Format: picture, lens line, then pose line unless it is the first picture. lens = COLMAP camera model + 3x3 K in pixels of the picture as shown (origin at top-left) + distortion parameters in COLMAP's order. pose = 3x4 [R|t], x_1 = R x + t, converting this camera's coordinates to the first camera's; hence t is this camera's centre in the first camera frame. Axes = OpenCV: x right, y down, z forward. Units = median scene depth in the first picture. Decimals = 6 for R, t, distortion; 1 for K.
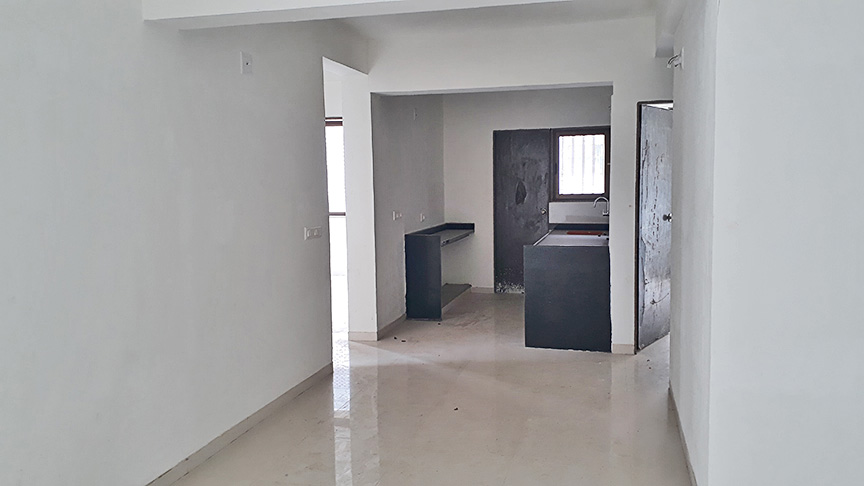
lens RADIAL K [[678.1, 0, 425.3], [0, 678.1, 240.5], [0, 0, 1]] dist [0.040649, -0.019222]
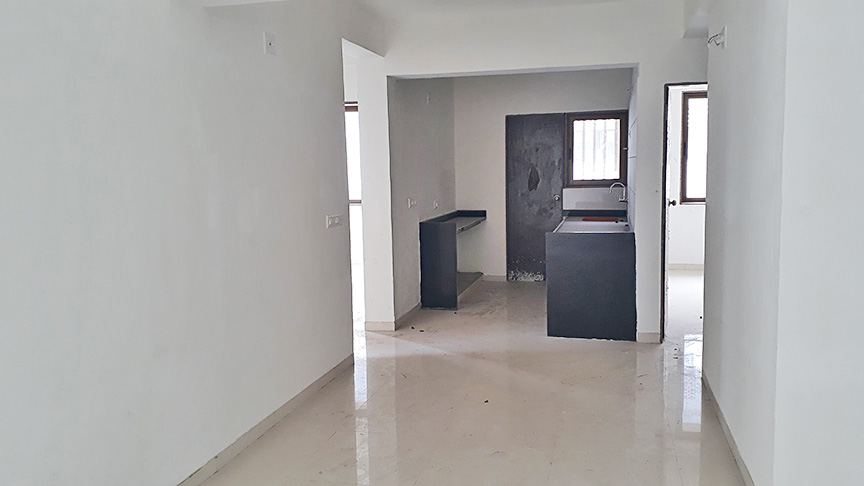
lens RADIAL K [[678.1, 0, 426.1], [0, 678.1, 243.4], [0, 0, 1]] dist [0.040649, -0.019222]
pose [[0.999928, -0.005925, 0.010405, -0.031618], [0.005681, 0.999711, 0.023343, -0.000914], [-0.010540, -0.023282, 0.999673, 0.021180]]
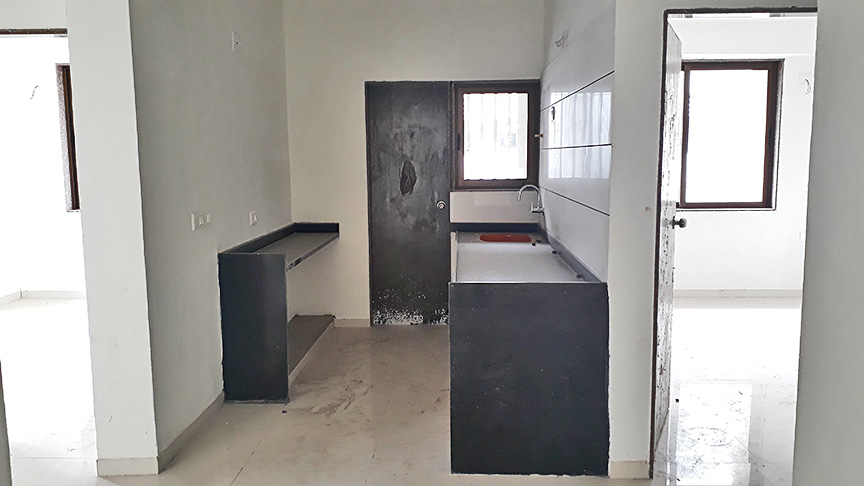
lens RADIAL K [[678.1, 0, 457.2], [0, 678.1, 232.5], [0, 0, 1]] dist [0.040649, -0.019222]
pose [[0.965297, -0.020272, 0.260368, 0.014514], [0.014750, 0.999623, 0.023145, -0.036959], [-0.260739, -0.018502, 0.965232, 0.412834]]
